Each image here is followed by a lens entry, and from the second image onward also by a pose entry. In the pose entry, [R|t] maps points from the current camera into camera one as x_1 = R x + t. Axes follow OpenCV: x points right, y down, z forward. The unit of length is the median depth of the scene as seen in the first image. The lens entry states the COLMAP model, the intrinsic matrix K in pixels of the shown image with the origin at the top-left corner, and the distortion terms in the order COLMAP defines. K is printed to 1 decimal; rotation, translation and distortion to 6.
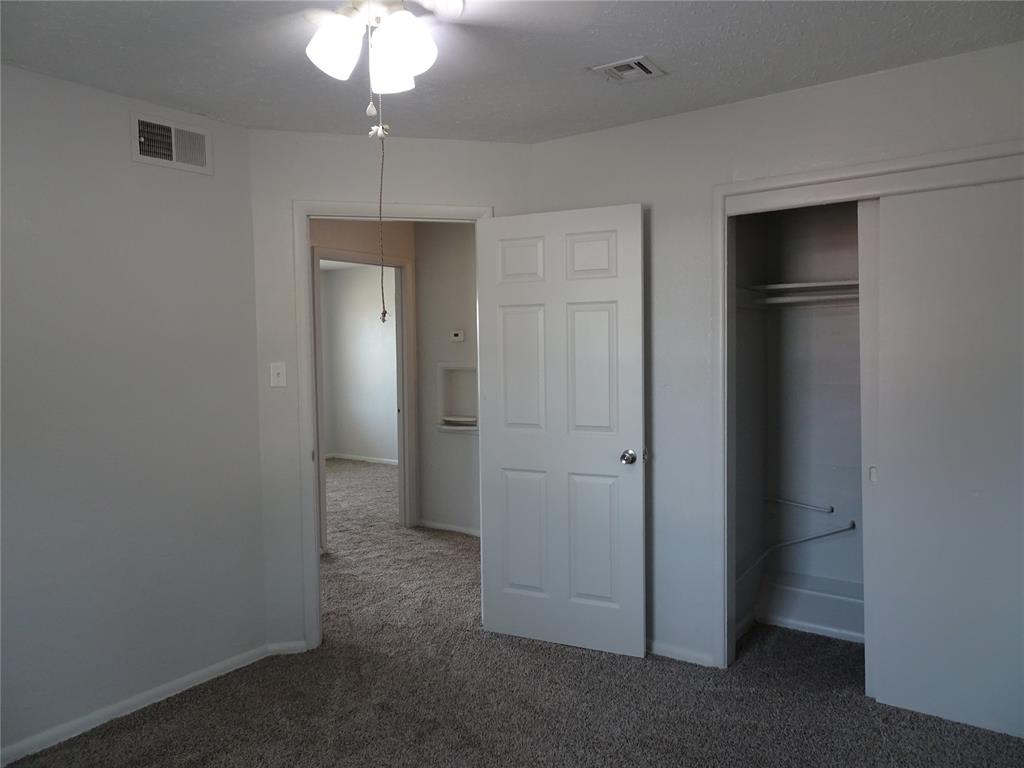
lens RADIAL K [[723.5, 0, 514.5], [0, 723.5, 380.8], [0, 0, 1]] dist [0.000144, 0.000052]
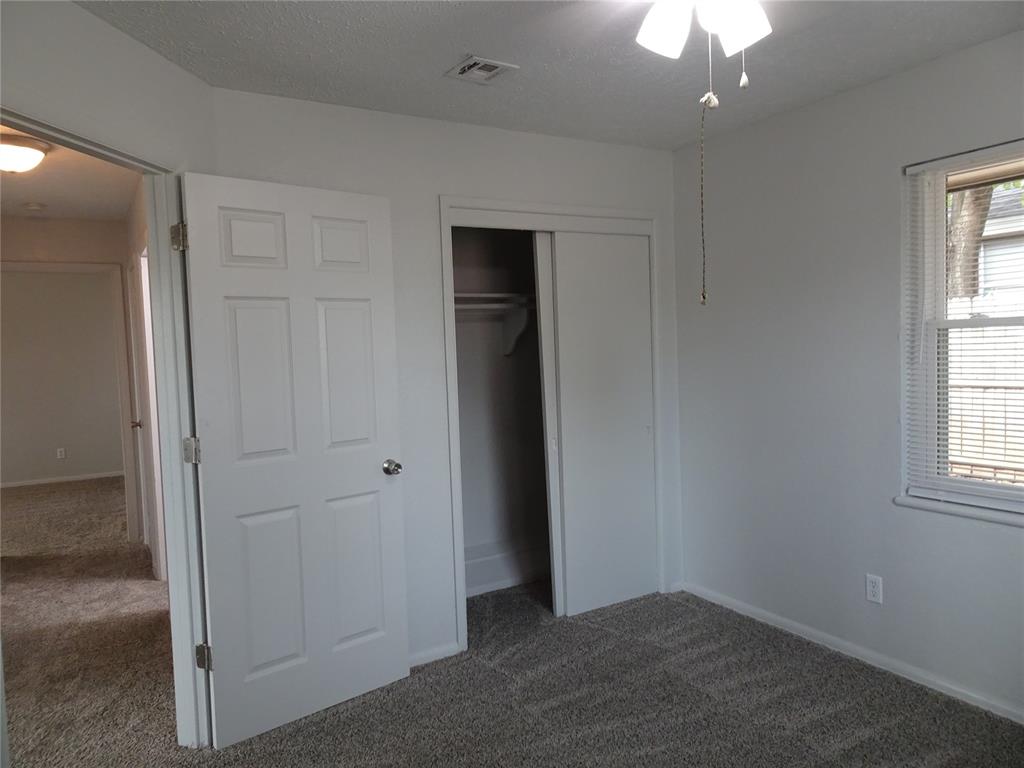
lens RADIAL K [[723.5, 0, 511.4], [0, 723.5, 382.1], [0, 0, 1]] dist [0.000144, 0.000052]
pose [[0.382803, -0.045151, 0.922726, -0.616771], [0.073791, 0.997108, 0.018178, -0.008903], [-0.920878, 0.061130, 0.385028, 0.474822]]
